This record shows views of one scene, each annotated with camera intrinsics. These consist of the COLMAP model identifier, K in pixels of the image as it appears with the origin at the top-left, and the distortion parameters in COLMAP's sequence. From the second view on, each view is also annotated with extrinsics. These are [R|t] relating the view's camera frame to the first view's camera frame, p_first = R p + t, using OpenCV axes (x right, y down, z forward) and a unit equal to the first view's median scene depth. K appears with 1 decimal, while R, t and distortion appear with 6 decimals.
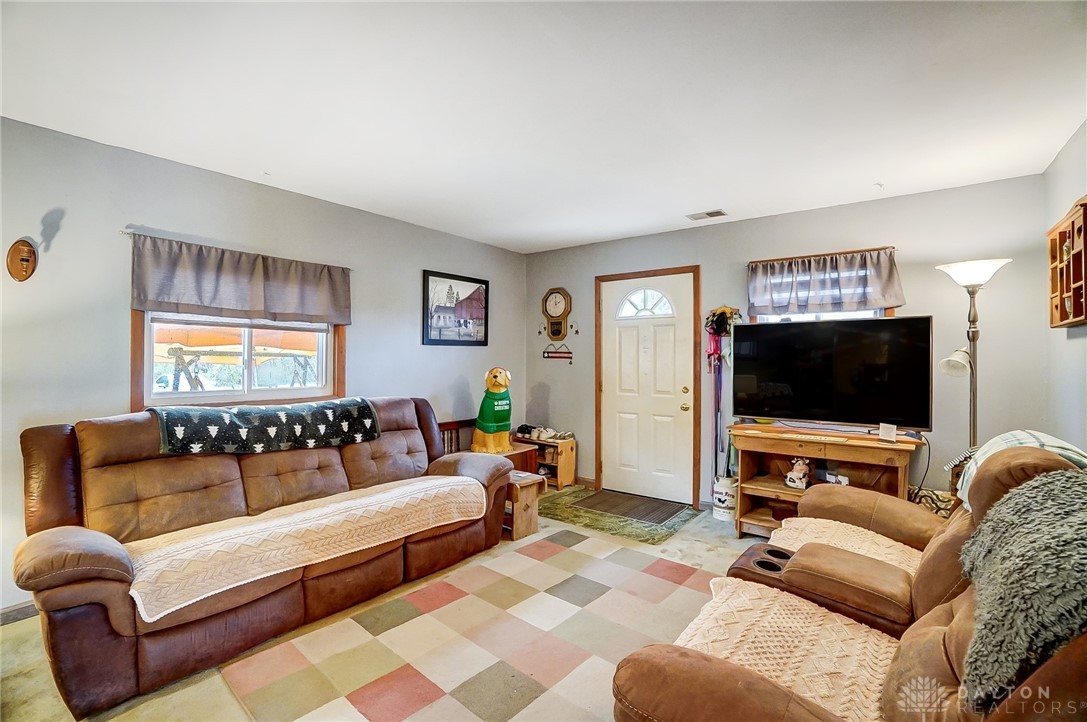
lens RADIAL K [[498.0, 0, 550.3], [0, 498.0, 360.1], [0, 0, 1]] dist [-0.049787, 0.015019]
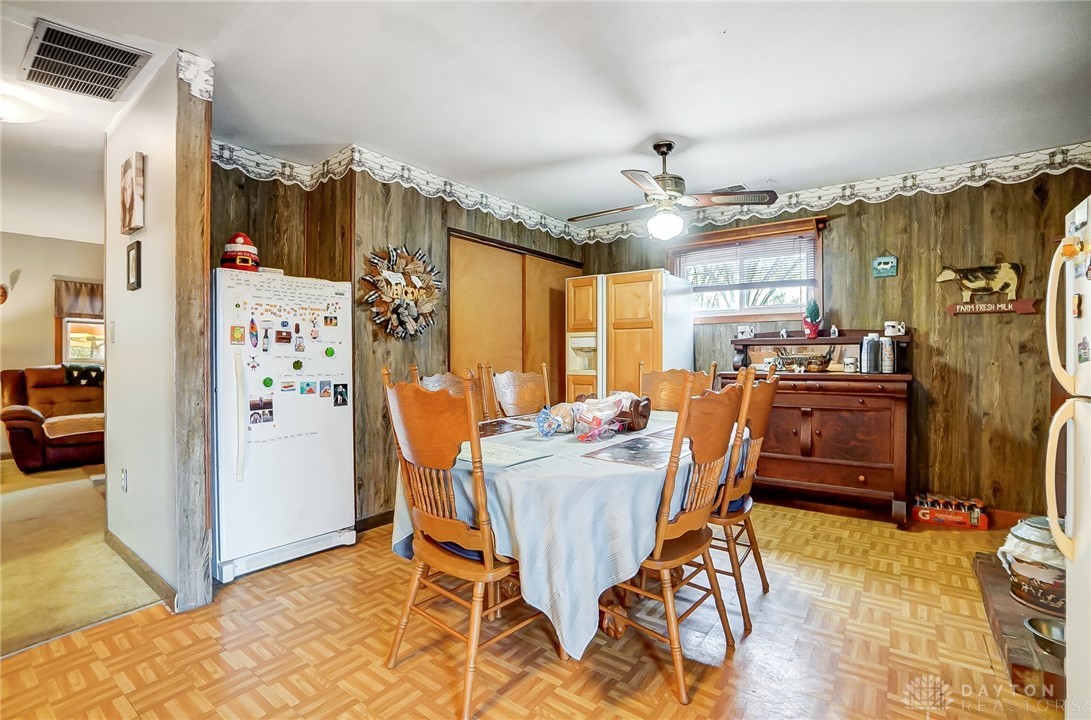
lens RADIAL K [[499.9, 0, 542.4], [0, 499.9, 353.3], [0, 0, 1]] dist [-0.049787, 0.015019]
pose [[0.999936, -0.003322, 0.010797, 1.270915], [0.003333, 0.999994, -0.000999, 0.063779], [-0.010794, 0.001035, 0.999941, -1.151184]]
